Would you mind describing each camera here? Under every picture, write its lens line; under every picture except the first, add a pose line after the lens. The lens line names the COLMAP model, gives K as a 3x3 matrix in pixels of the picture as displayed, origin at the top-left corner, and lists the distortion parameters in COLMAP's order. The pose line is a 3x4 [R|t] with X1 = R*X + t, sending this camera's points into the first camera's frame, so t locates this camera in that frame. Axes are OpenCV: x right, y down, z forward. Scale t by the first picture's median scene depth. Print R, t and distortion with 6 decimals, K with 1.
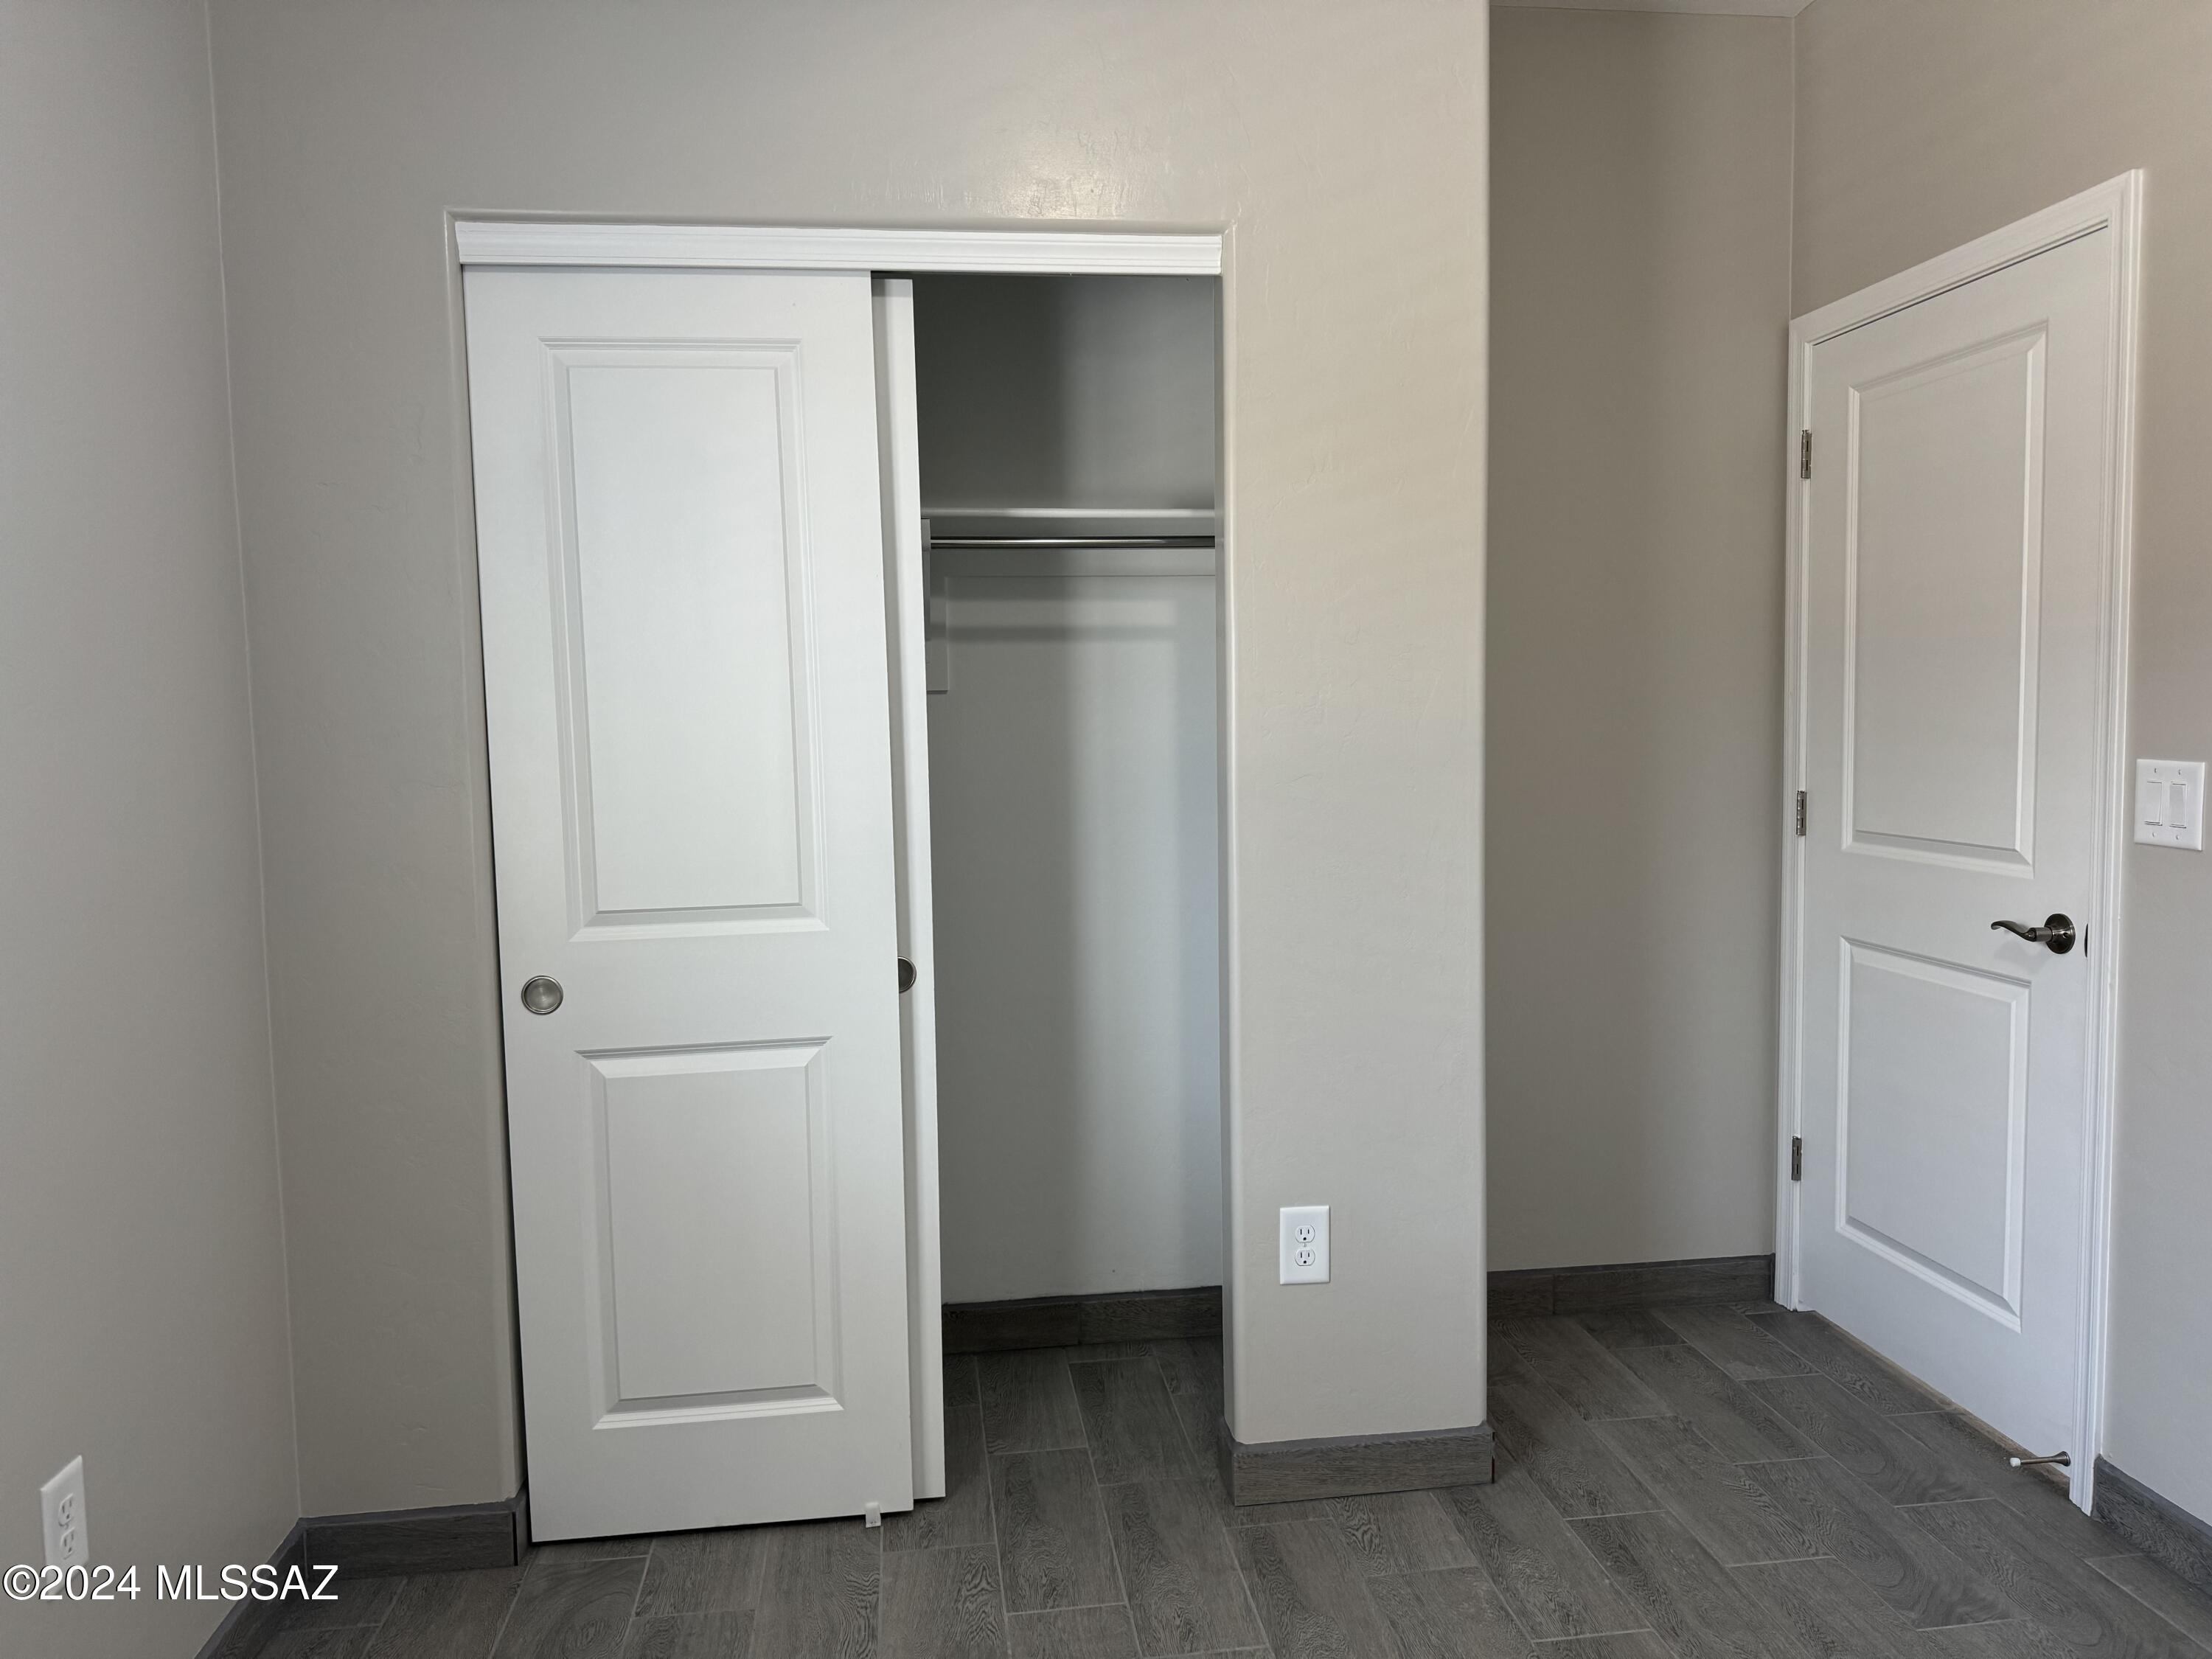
lens RADIAL K [[1541.3, 0, 1120.3], [0, 1541.3, 831.6], [0, 0, 1]] dist [0.087538, -0.138289]
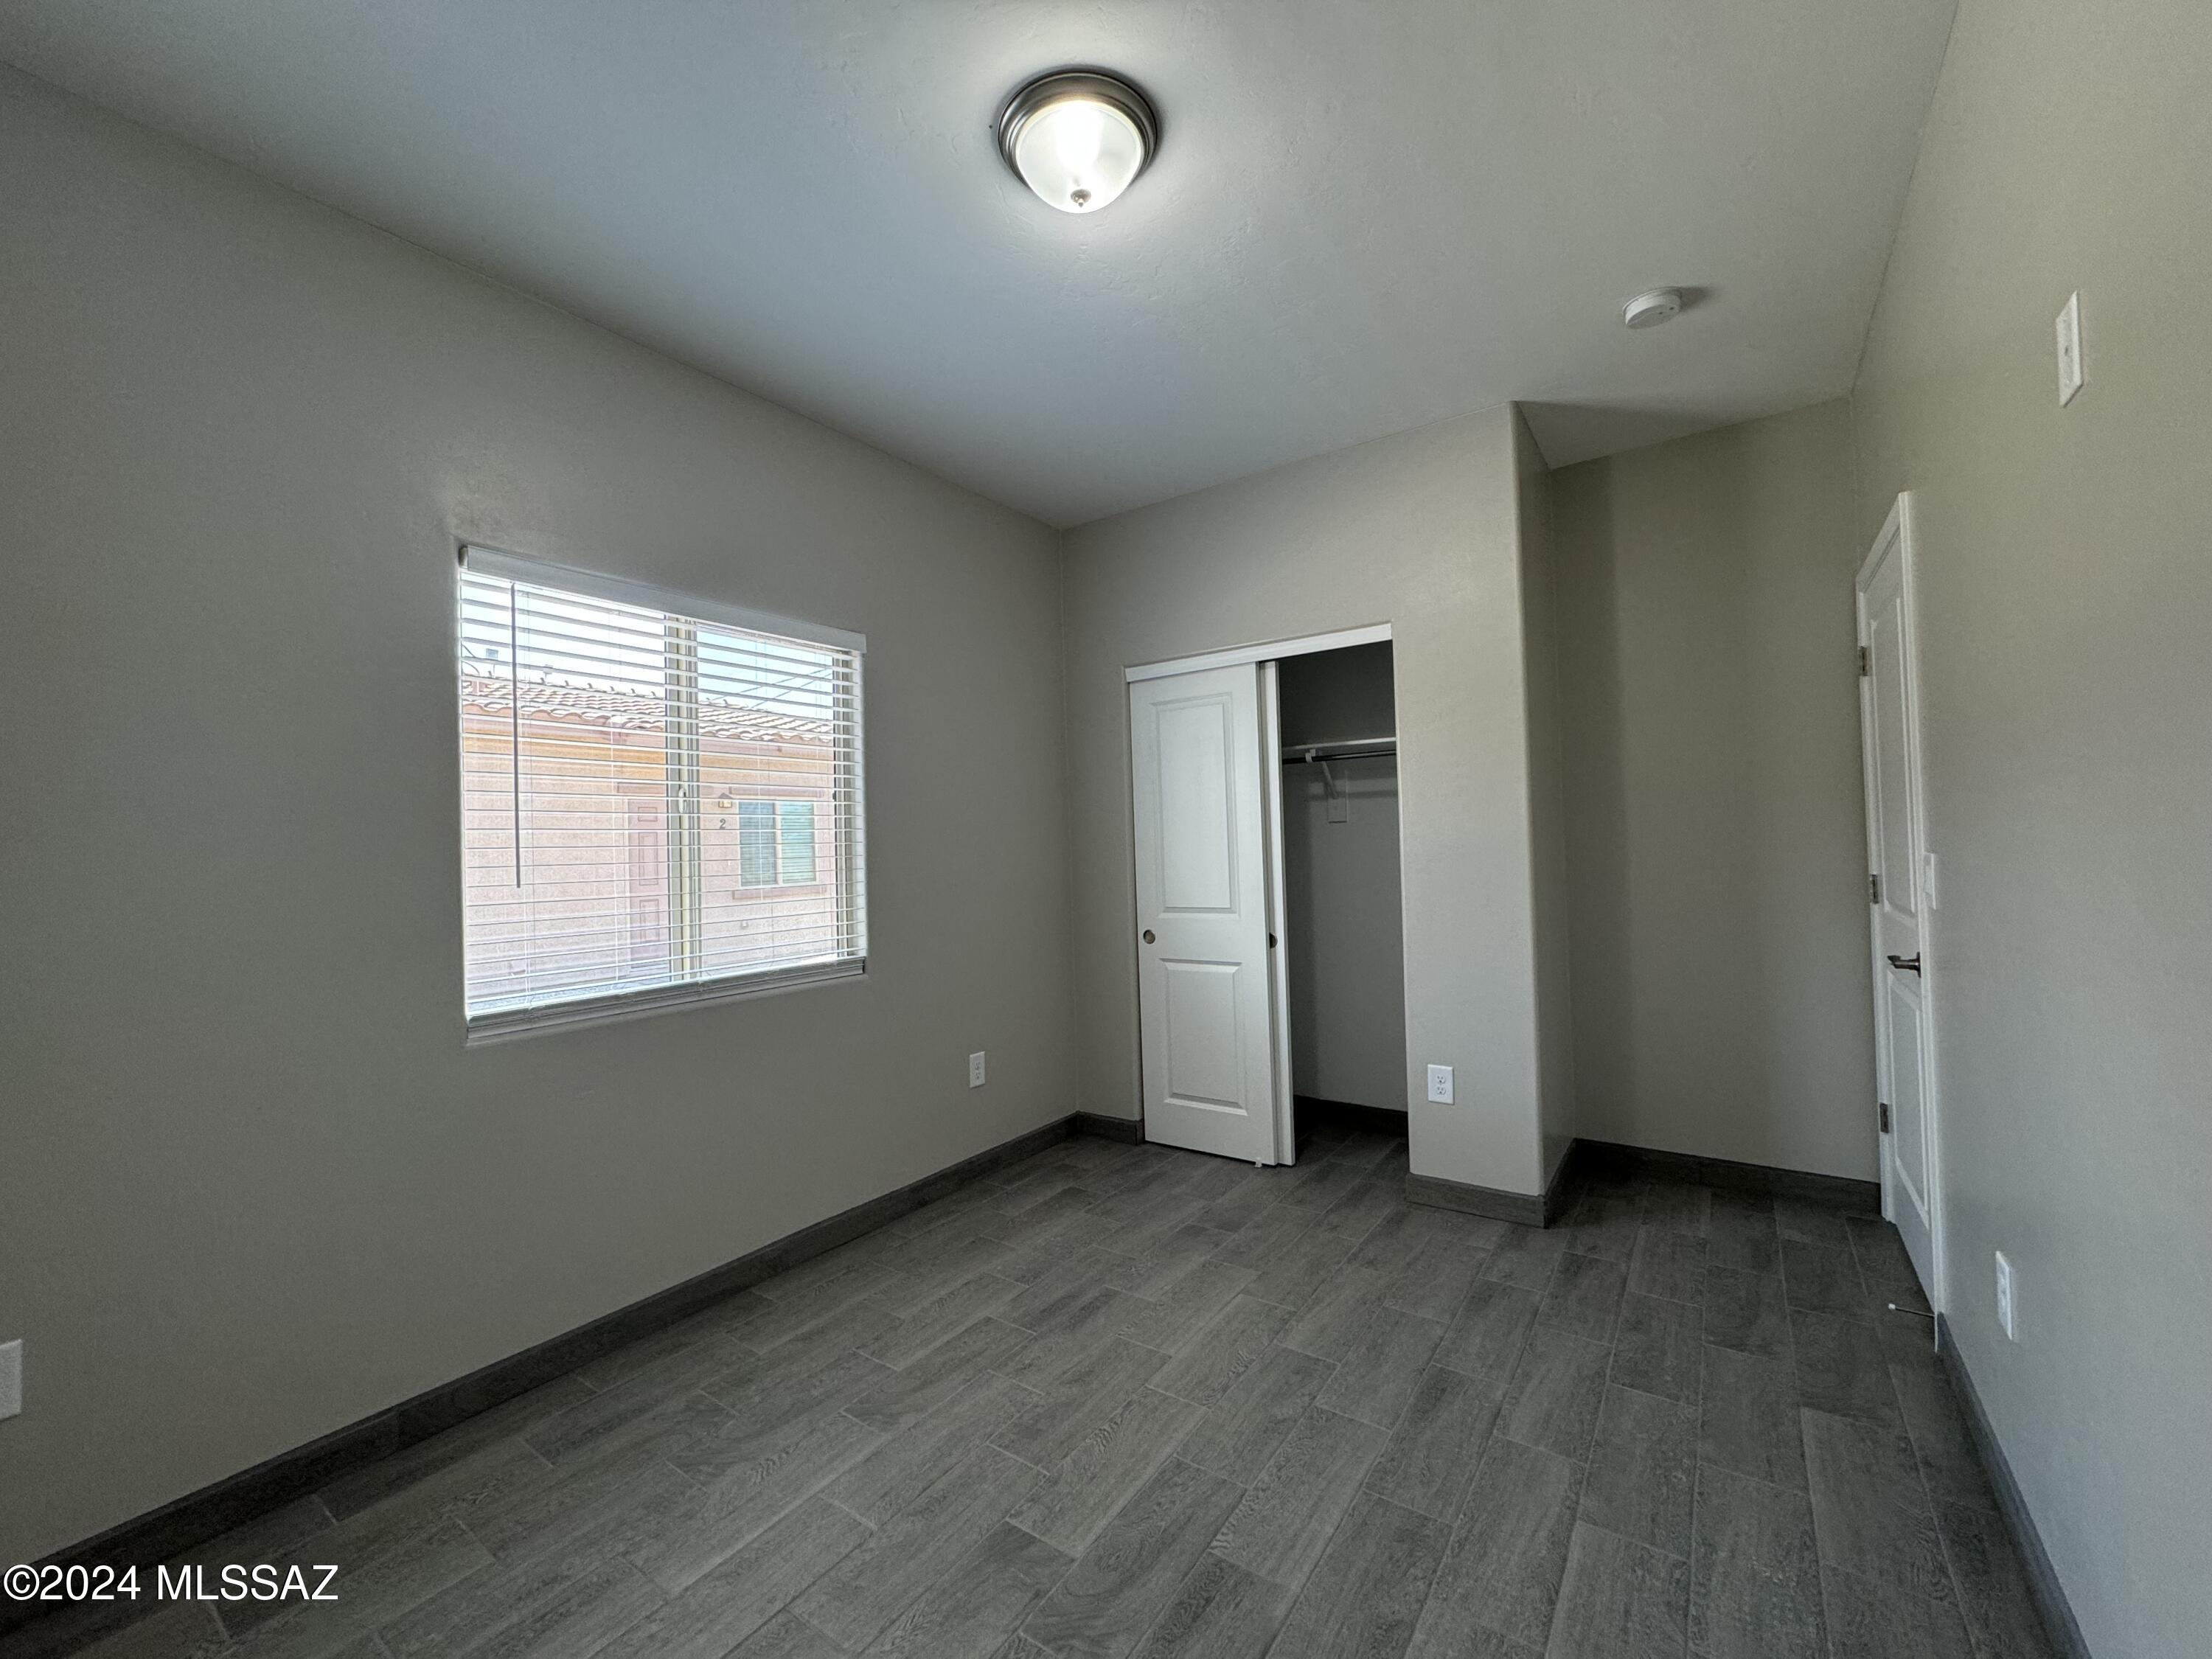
lens RADIAL K [[884.2, 0, 1103.2], [0, 884.2, 829.3], [0, 0, 1]] dist [-0.001957, 0.000172]
pose [[0.734228, -0.015986, -0.678715, 0.604538], [-0.035729, 0.997428, -0.062144, 0.014394], [0.677962, 0.069877, 0.731768, -0.205151]]
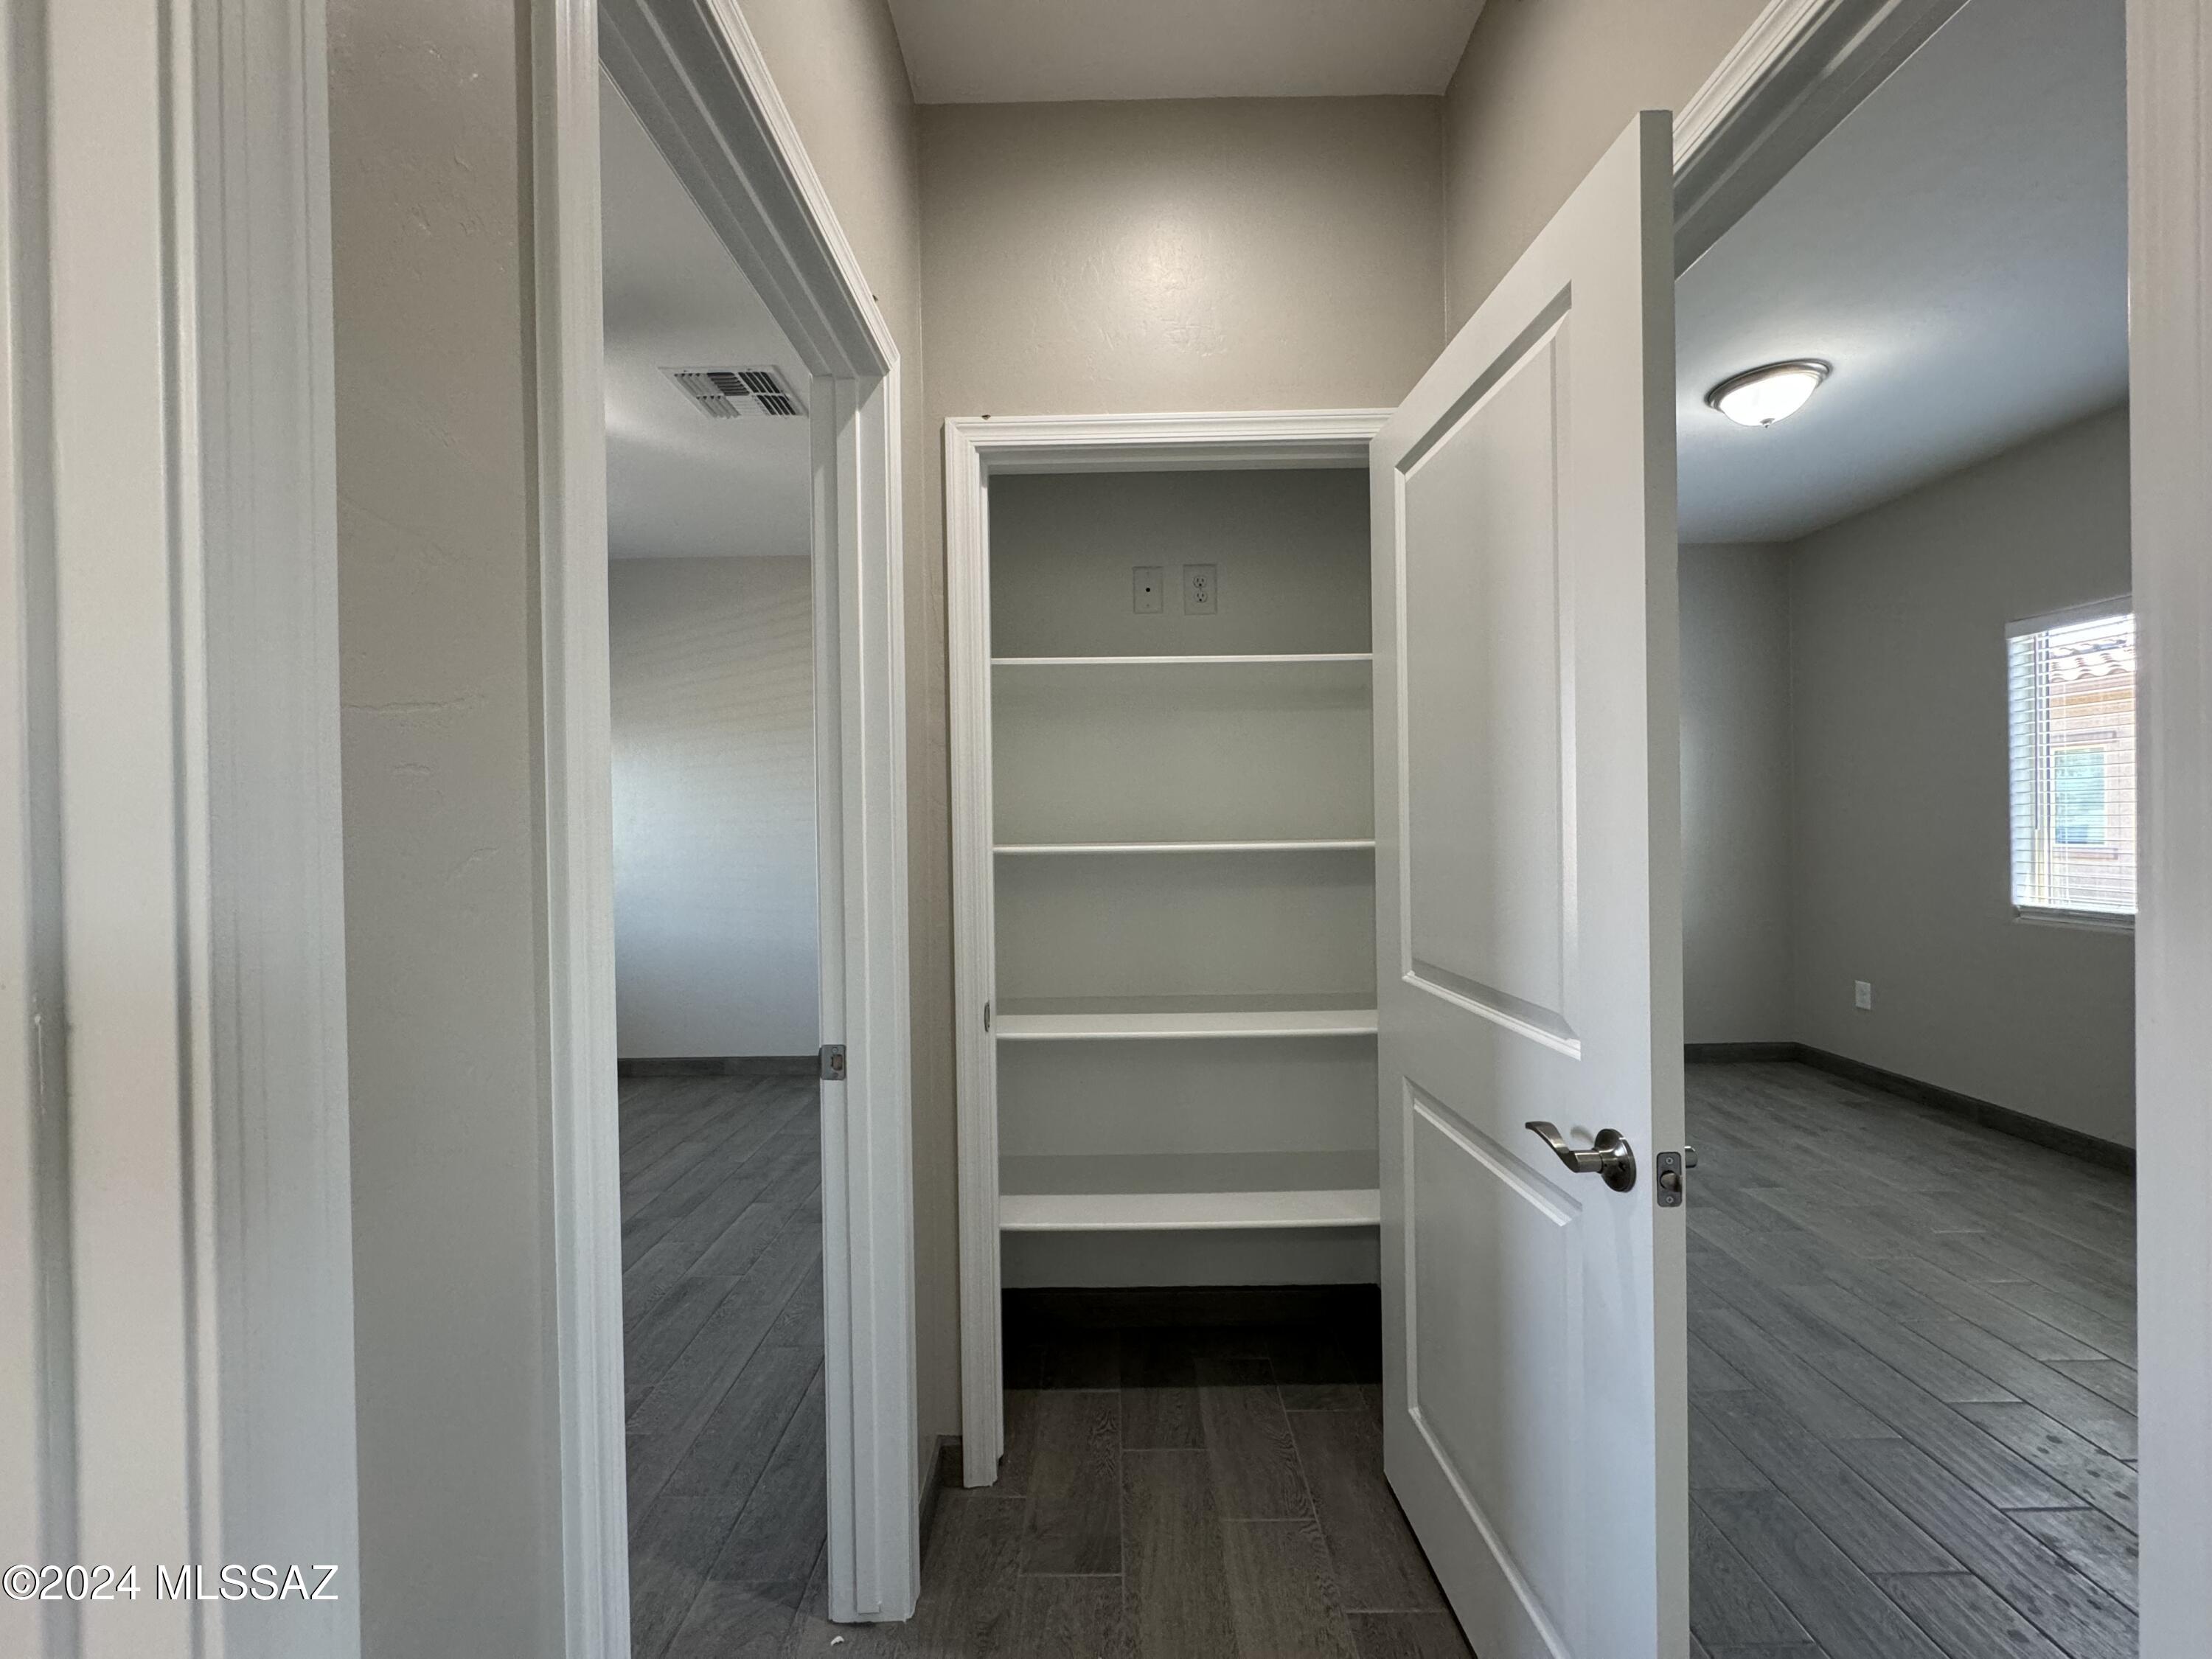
lens RADIAL K [[884.2, 0, 1103.2], [0, 884.2, 829.3], [0, 0, 1]] dist [-0.001957, 0.000172]
pose [[-0.990459, 0.032353, 0.133959, 0.841476], [0.043246, 0.995919, 0.079221, -0.131145], [-0.130849, 0.084259, -0.987815, 1.550718]]
